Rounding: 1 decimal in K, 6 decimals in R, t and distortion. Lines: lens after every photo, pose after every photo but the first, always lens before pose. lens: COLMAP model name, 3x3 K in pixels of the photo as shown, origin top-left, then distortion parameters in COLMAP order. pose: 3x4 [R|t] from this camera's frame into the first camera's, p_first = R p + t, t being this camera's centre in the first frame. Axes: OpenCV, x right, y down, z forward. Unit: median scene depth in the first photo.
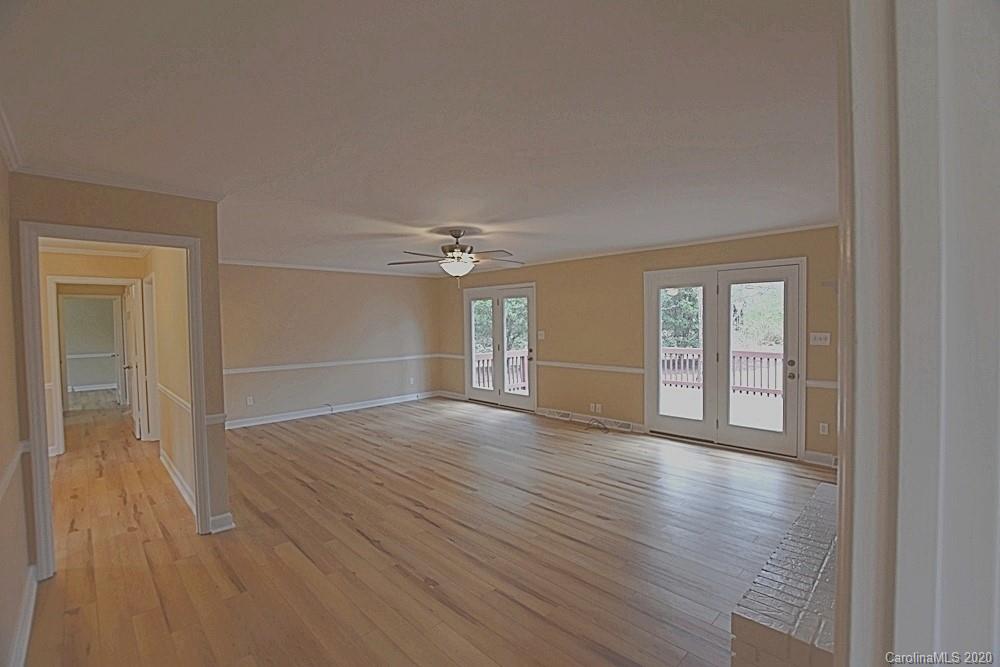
lens RADIAL K [[440.5, 0, 501.2], [0, 440.5, 336.6], [0, 0, 1]] dist [-0.027482, 0.000303]
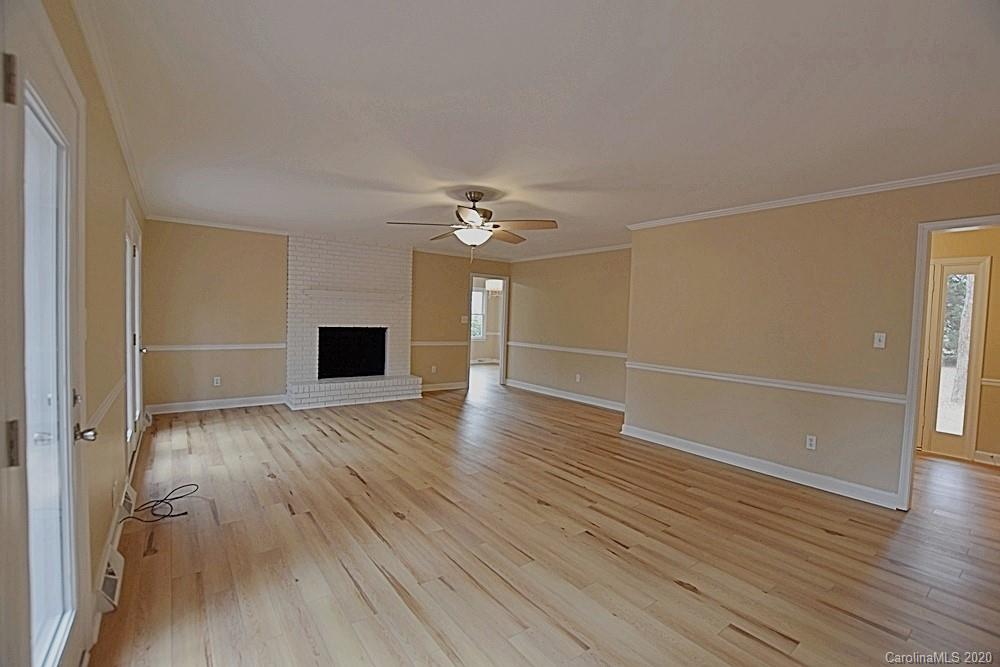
lens RADIAL K [[439.3, 0, 498.5], [0, 439.3, 330.4], [0, 0, 1]] dist [-0.027505, 0.000041]
pose [[-0.990546, -0.019707, 0.135755, -0.266950], [-0.011034, 0.997867, 0.064345, -0.026860], [-0.136734, 0.062239, -0.988651, 1.848532]]
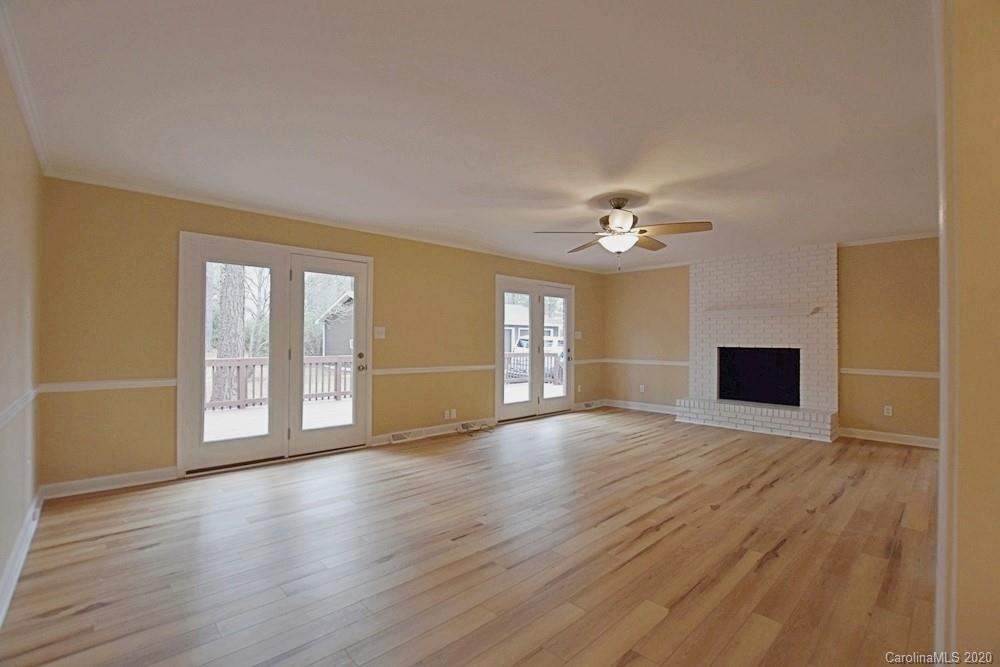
lens RADIAL K [[440.5, 0, 501.2], [0, 440.5, 336.6], [0, 0, 1]] dist [-0.027482, 0.000303]
pose [[0.023565, 0.017869, 0.999563, -0.944786], [0.027349, 0.999455, -0.018511, 0.033488], [-0.999348, 0.027774, 0.023064, 1.200755]]
